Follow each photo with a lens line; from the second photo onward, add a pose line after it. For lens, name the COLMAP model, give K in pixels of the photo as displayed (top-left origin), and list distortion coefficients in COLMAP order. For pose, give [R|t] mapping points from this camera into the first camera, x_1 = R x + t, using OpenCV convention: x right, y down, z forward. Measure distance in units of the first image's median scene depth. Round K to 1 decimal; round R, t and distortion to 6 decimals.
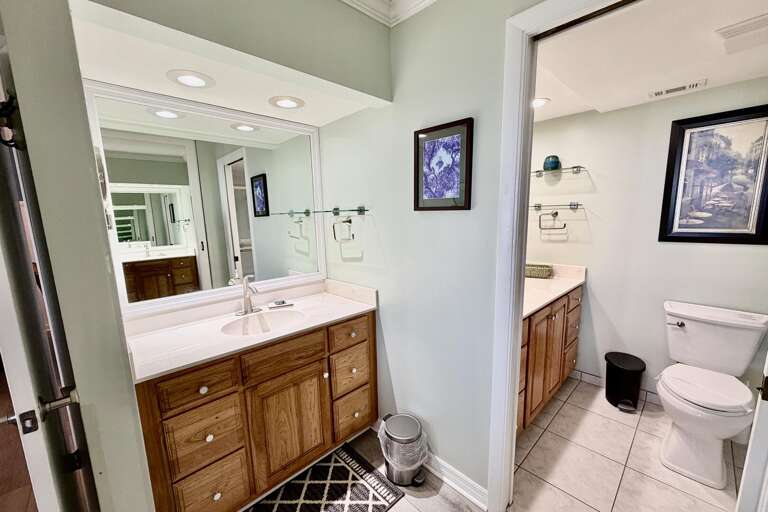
lens RADIAL K [[304.4, 0, 384.4], [0, 304.4, 260.7], [0, 0, 1]] dist [-0.000490, -0.000361]
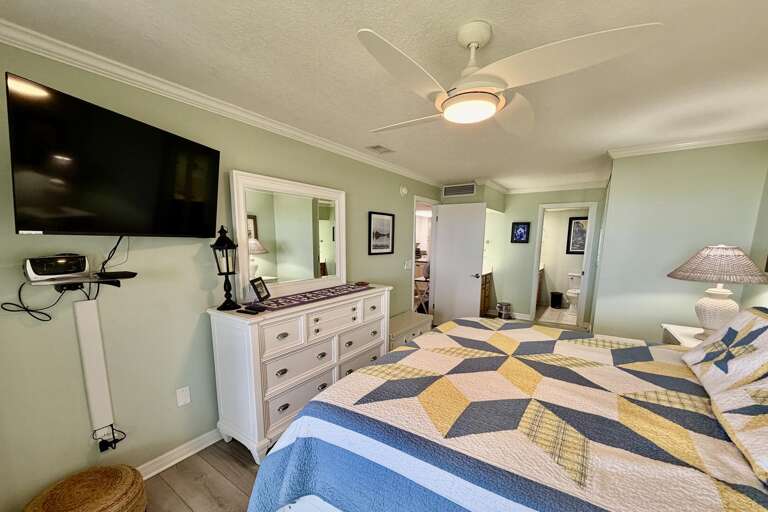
lens RADIAL K [[304.4, 0, 387.0], [0, 304.4, 285.6], [0, 0, 1]] dist [-0.000490, -0.000361]
pose [[0.977358, -0.005051, 0.211533, -2.017305], [0.007850, 0.999892, -0.012394, 0.365204], [-0.211448, 0.013774, 0.977292, -2.152739]]
